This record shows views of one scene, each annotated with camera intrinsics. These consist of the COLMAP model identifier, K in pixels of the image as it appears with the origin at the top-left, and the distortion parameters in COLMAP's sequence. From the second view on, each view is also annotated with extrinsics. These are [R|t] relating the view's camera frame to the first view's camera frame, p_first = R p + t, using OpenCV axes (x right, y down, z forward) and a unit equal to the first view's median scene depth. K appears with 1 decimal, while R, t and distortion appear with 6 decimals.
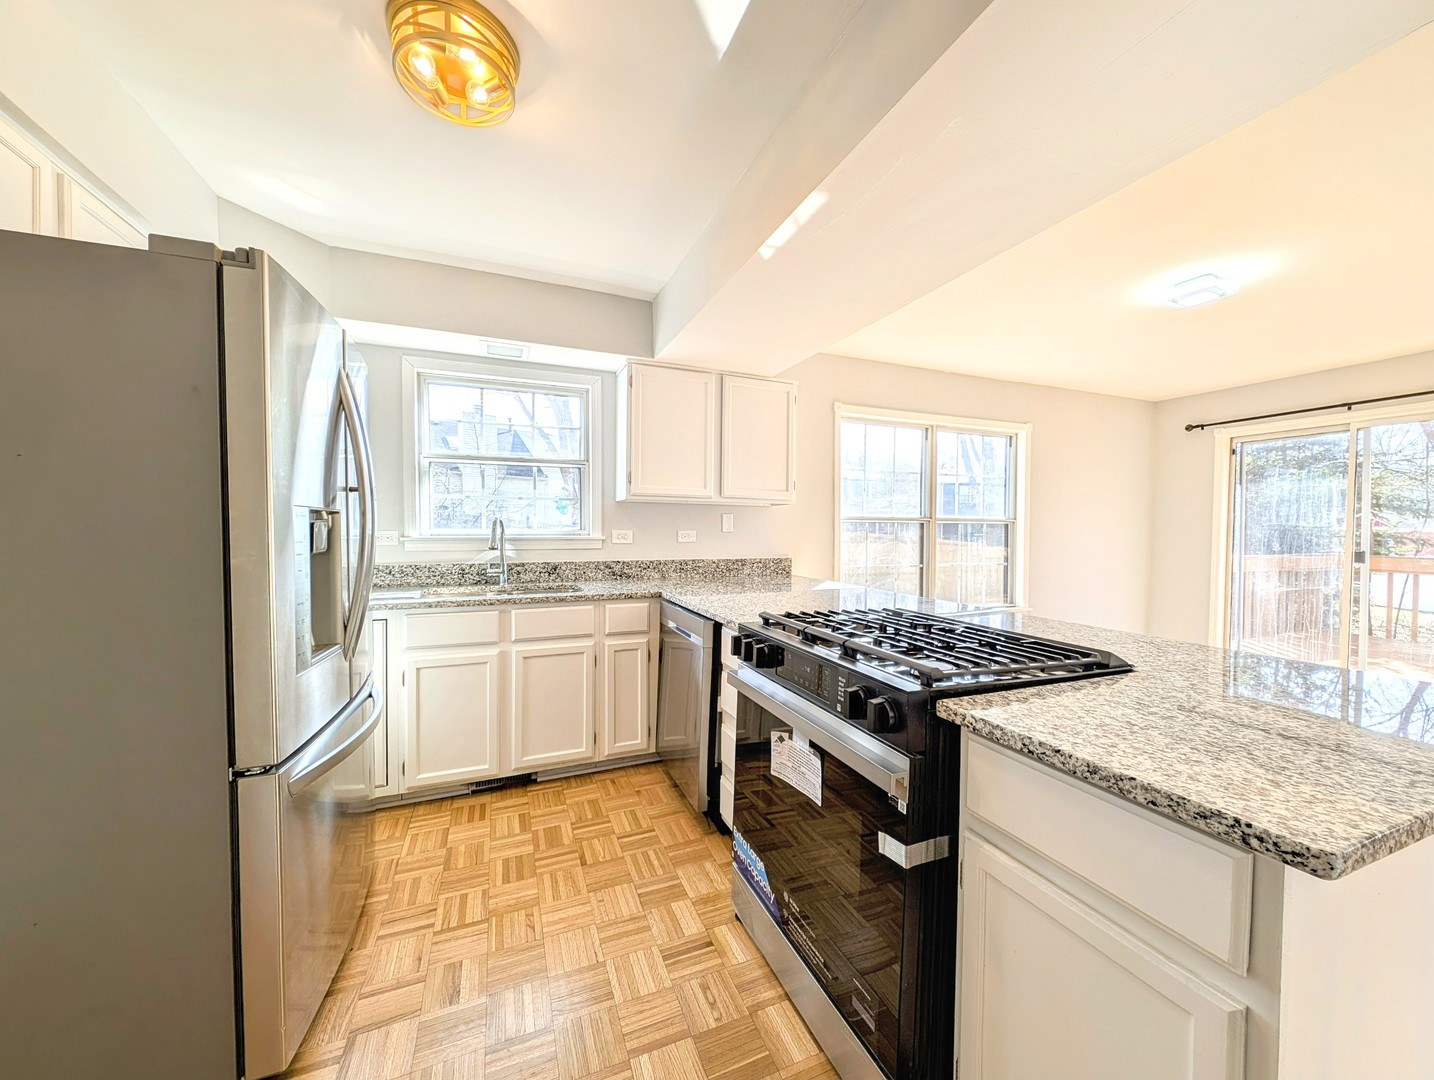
lens RADIAL K [[535.9, 0, 720.9], [0, 535.9, 540.5], [0, 0, 1]] dist [0.007166, -0.001586]
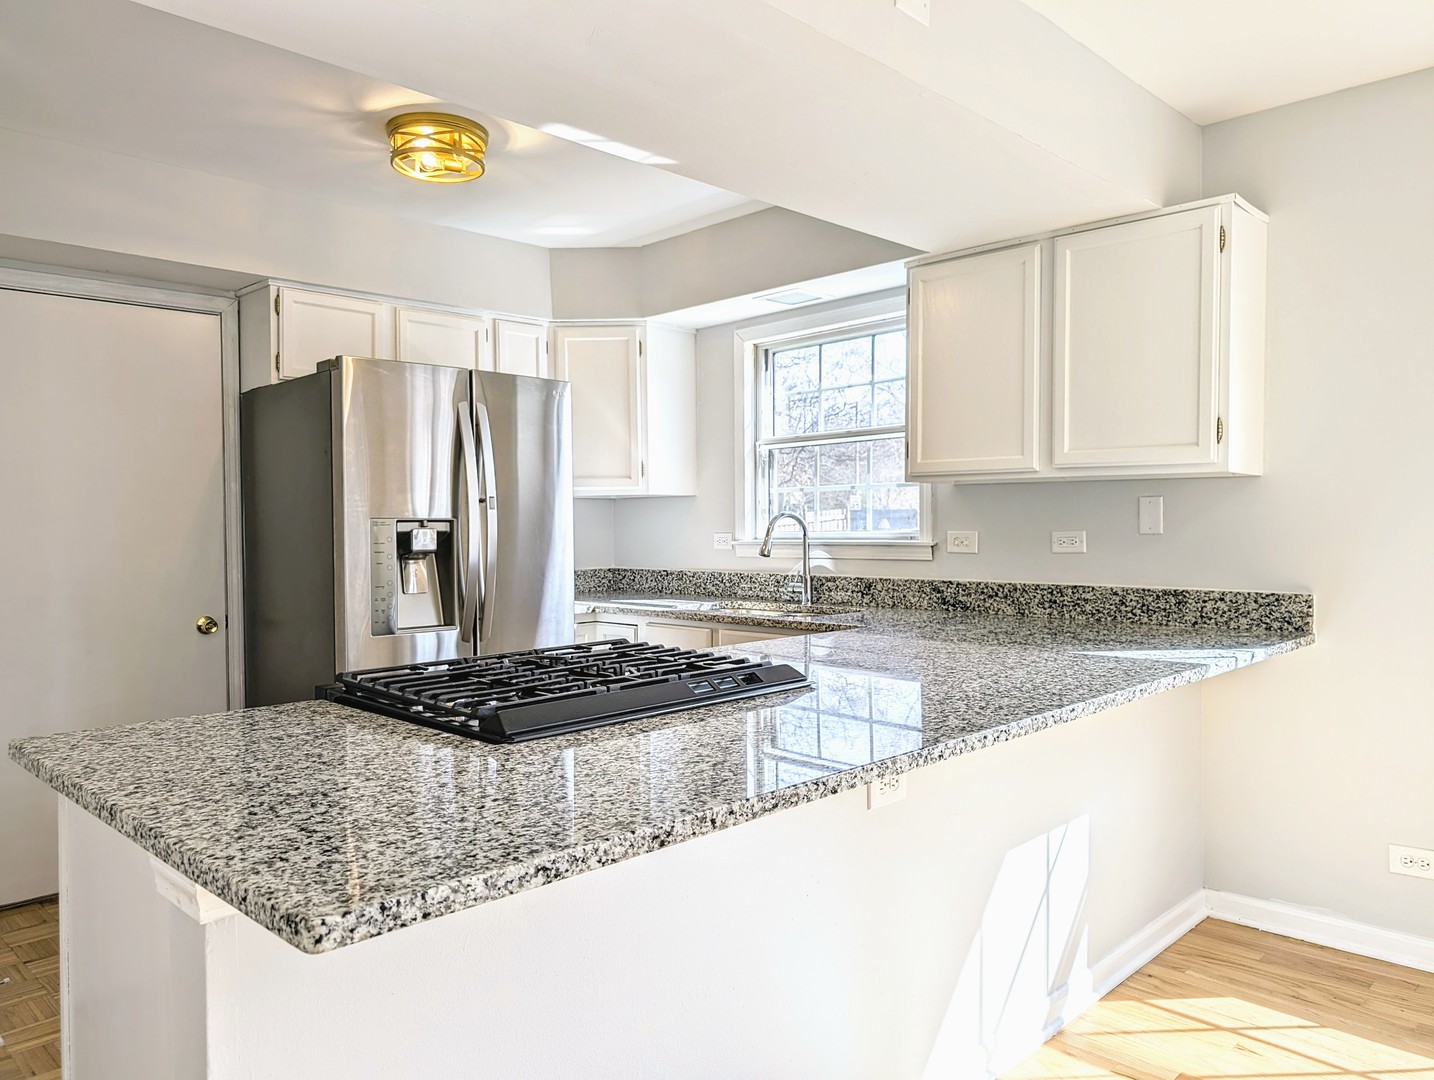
lens RADIAL K [[1033.5, 0, 717.6], [0, 1033.5, 539.6], [0, 0, 1]] dist [0.001534, -0.003134]
pose [[0.384219, 0.003504, -0.923235, 0.842097], [-0.012942, 0.999915, -0.001591, -0.004512], [0.923151, 0.012560, 0.384231, 0.308279]]
